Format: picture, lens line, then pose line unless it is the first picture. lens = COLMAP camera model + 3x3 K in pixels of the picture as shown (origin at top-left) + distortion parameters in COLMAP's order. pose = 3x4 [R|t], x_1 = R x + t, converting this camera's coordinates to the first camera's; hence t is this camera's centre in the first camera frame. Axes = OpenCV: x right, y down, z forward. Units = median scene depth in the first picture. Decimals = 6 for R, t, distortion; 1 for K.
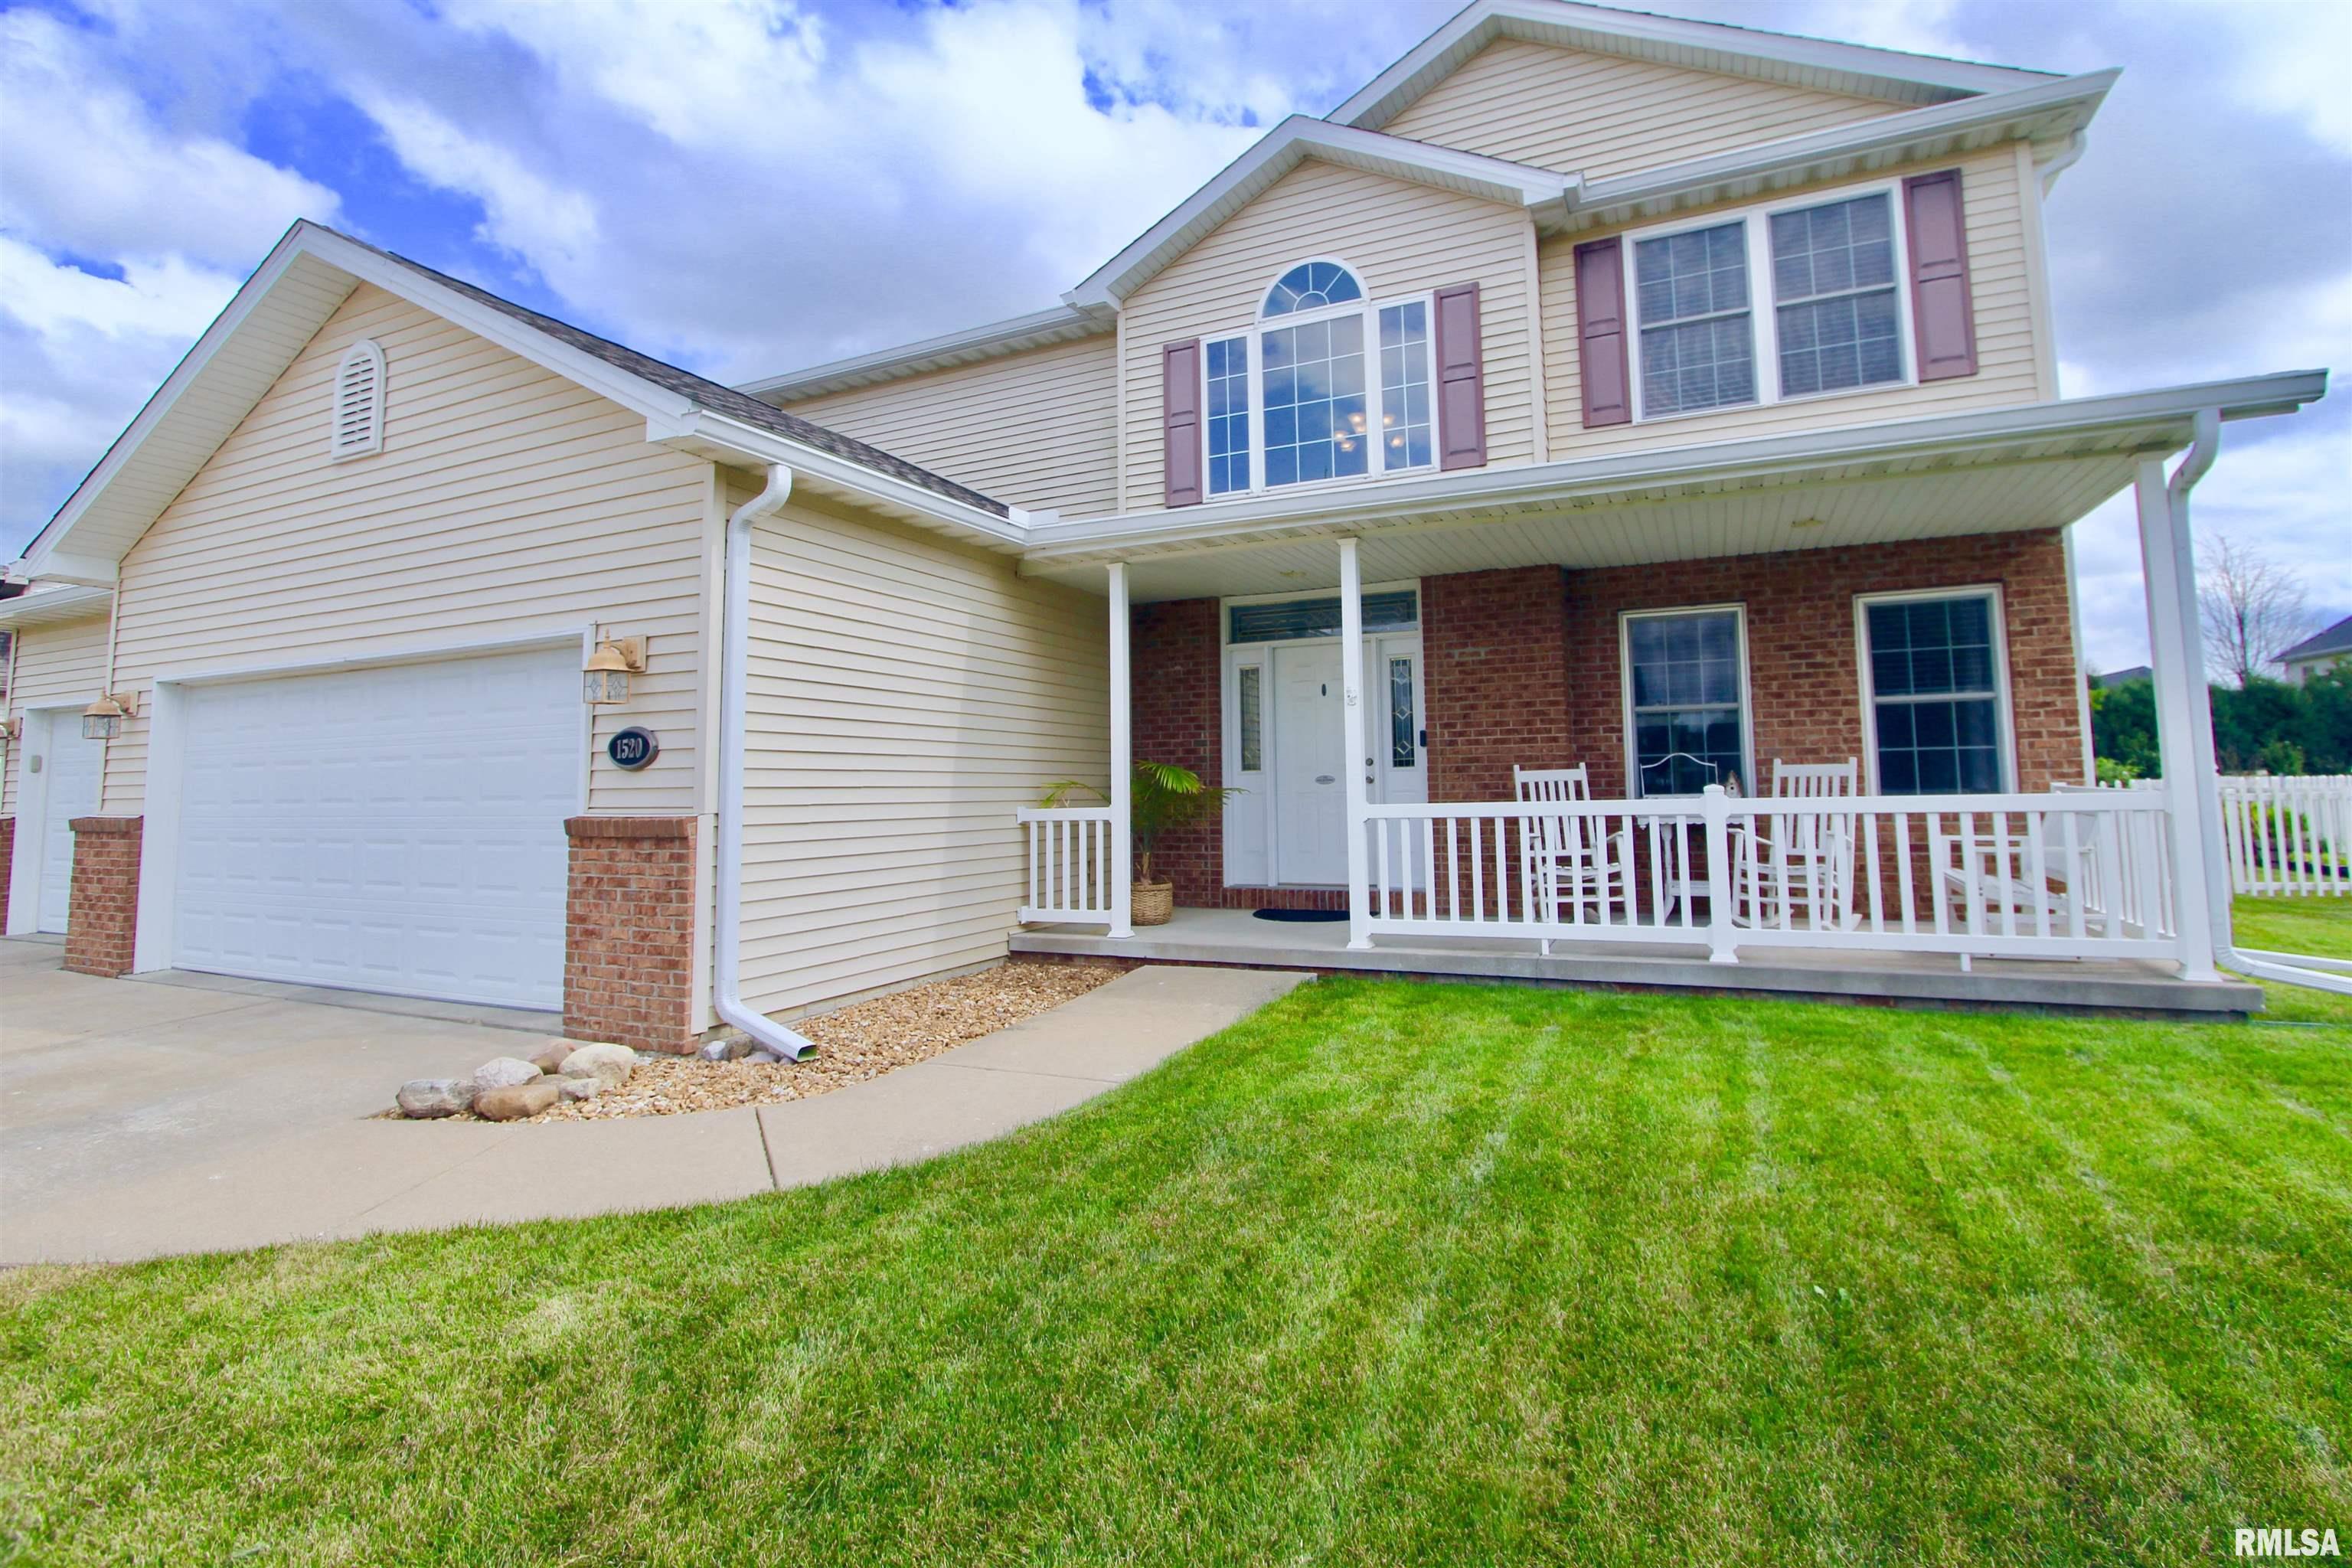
lens RADIAL K [[1073.0, 0, 1211.3], [0, 1073.0, 702.1], [0, 0, 1]] dist [-0.020297, 0.004513]
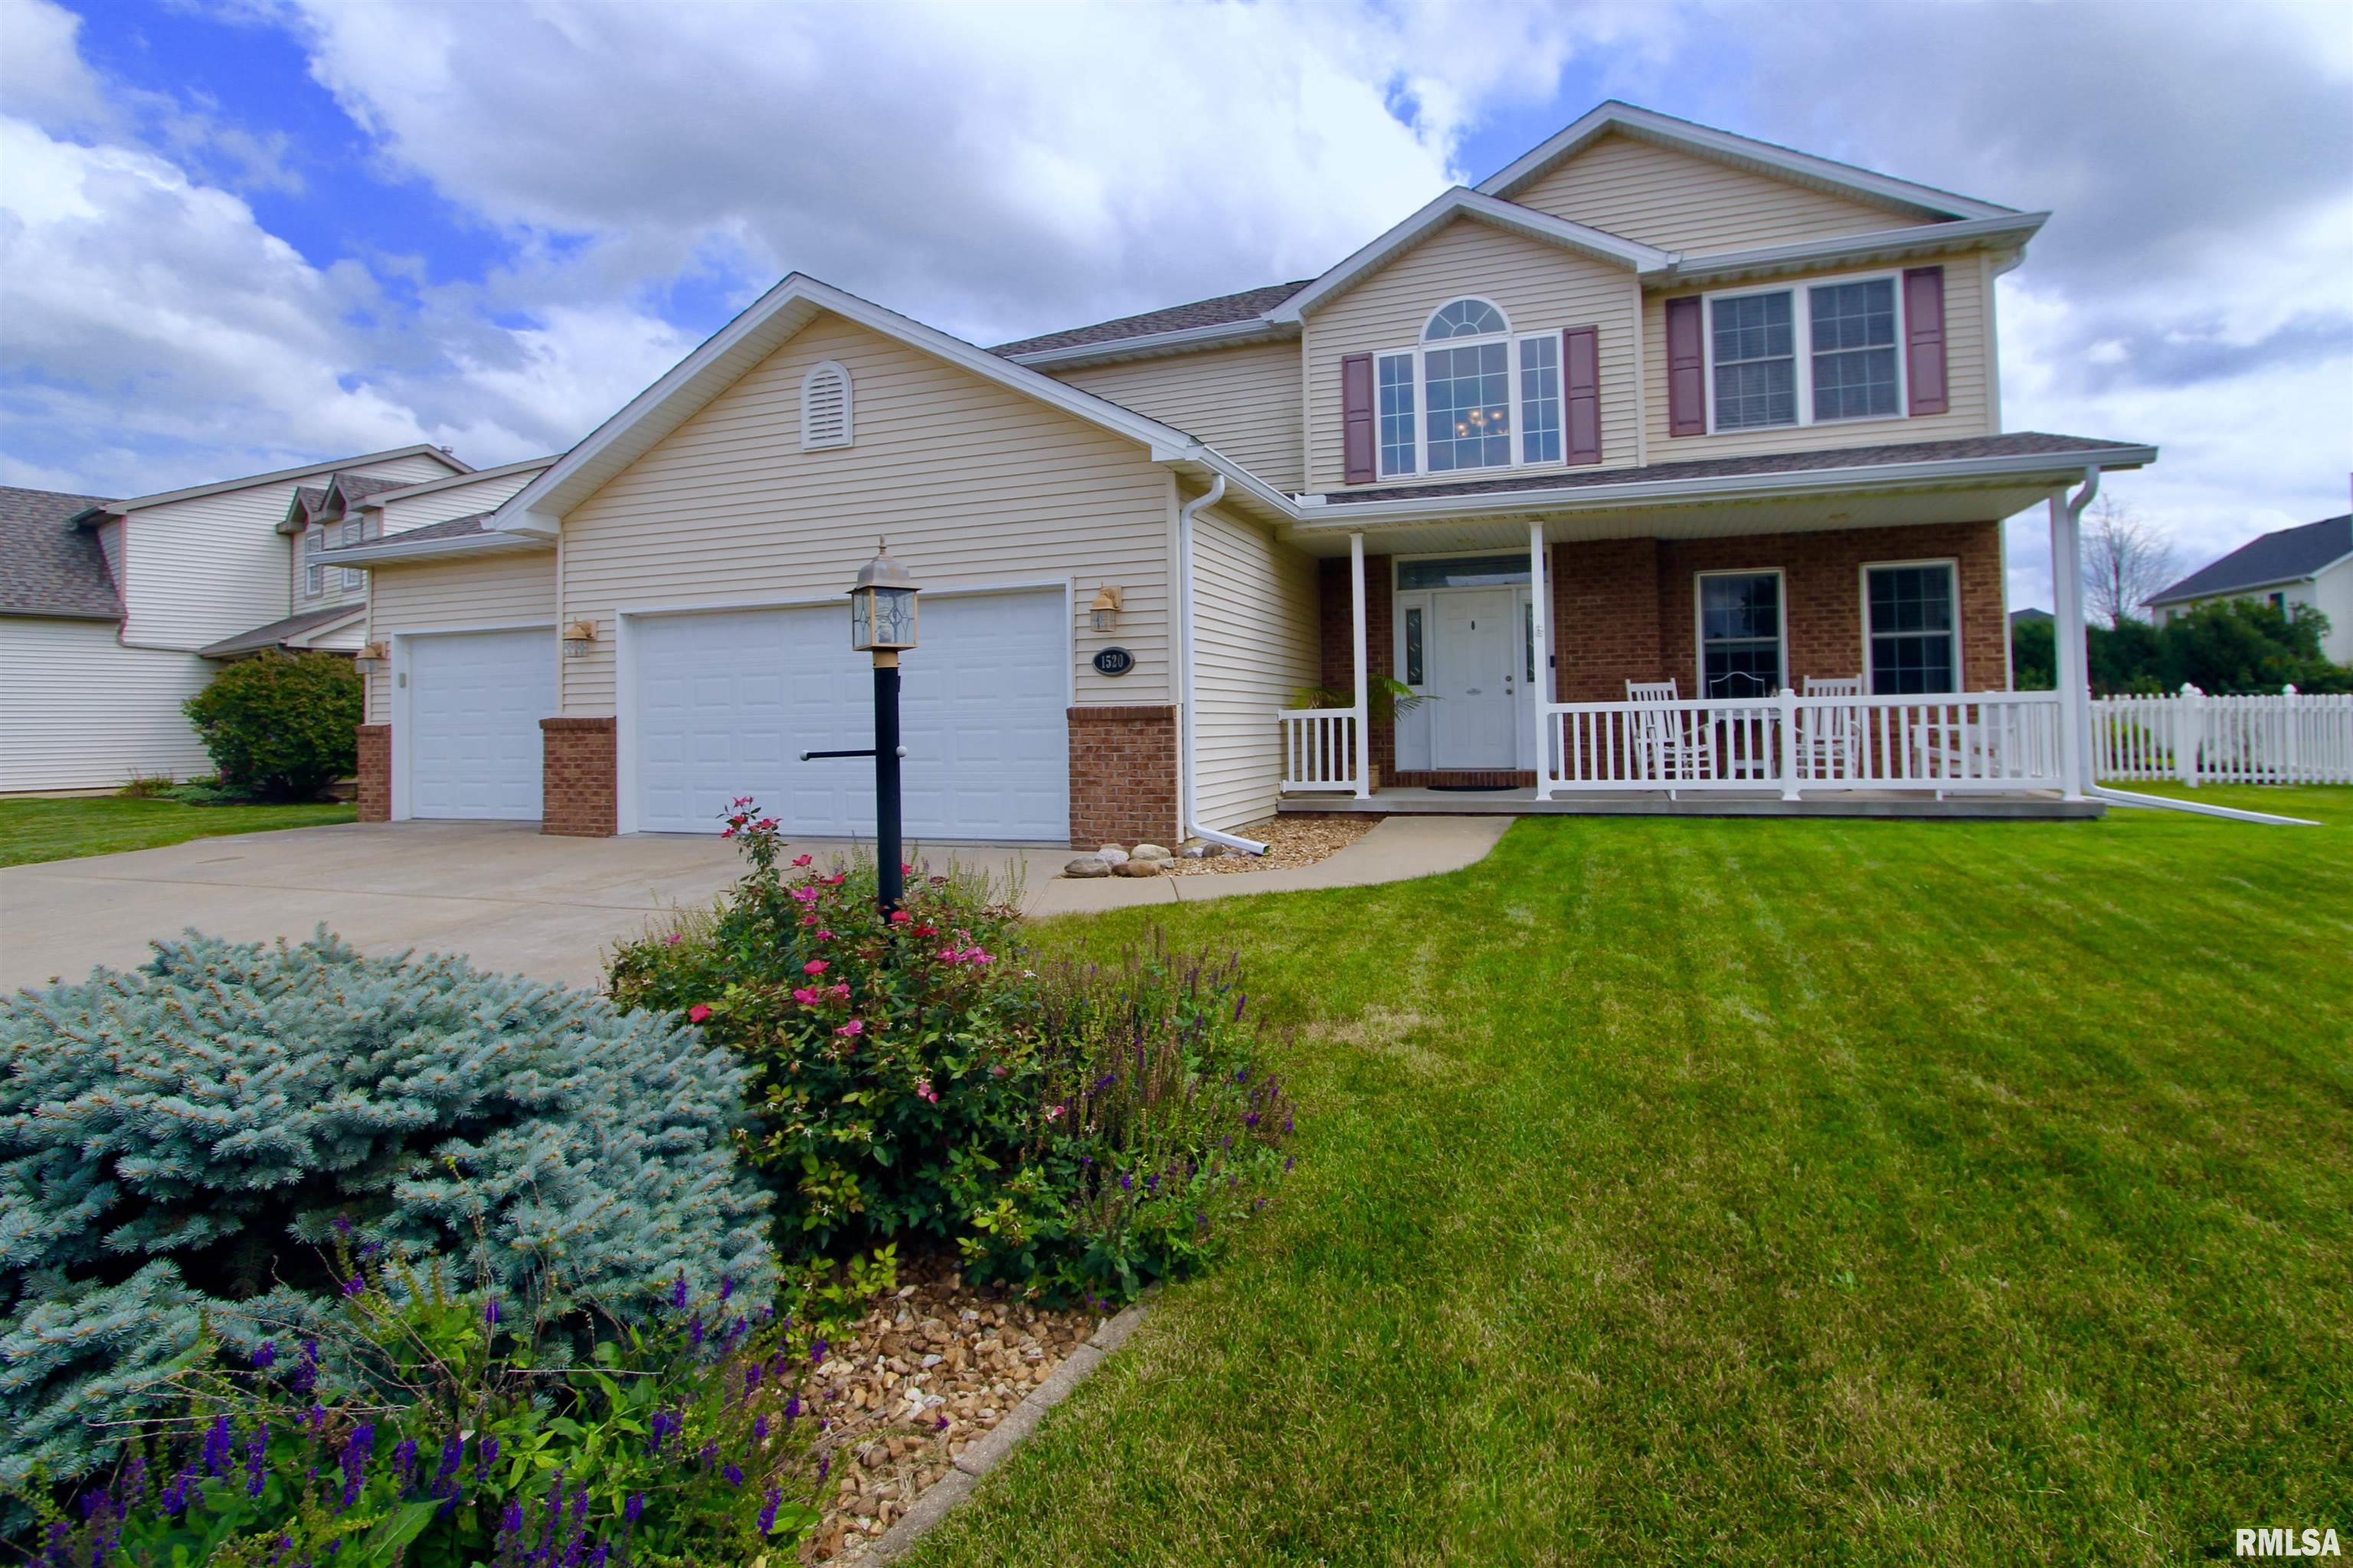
lens RADIAL K [[1071.6, 0, 1243.1], [0, 1071.6, 693.6], [0, 0, 1]] dist [-0.010878, 0.000593]
pose [[0.996306, 0.001733, 0.085861, -0.349207], [-0.006379, 0.998527, 0.053873, 0.003990], [-0.085641, -0.054222, 0.994850, -0.374241]]
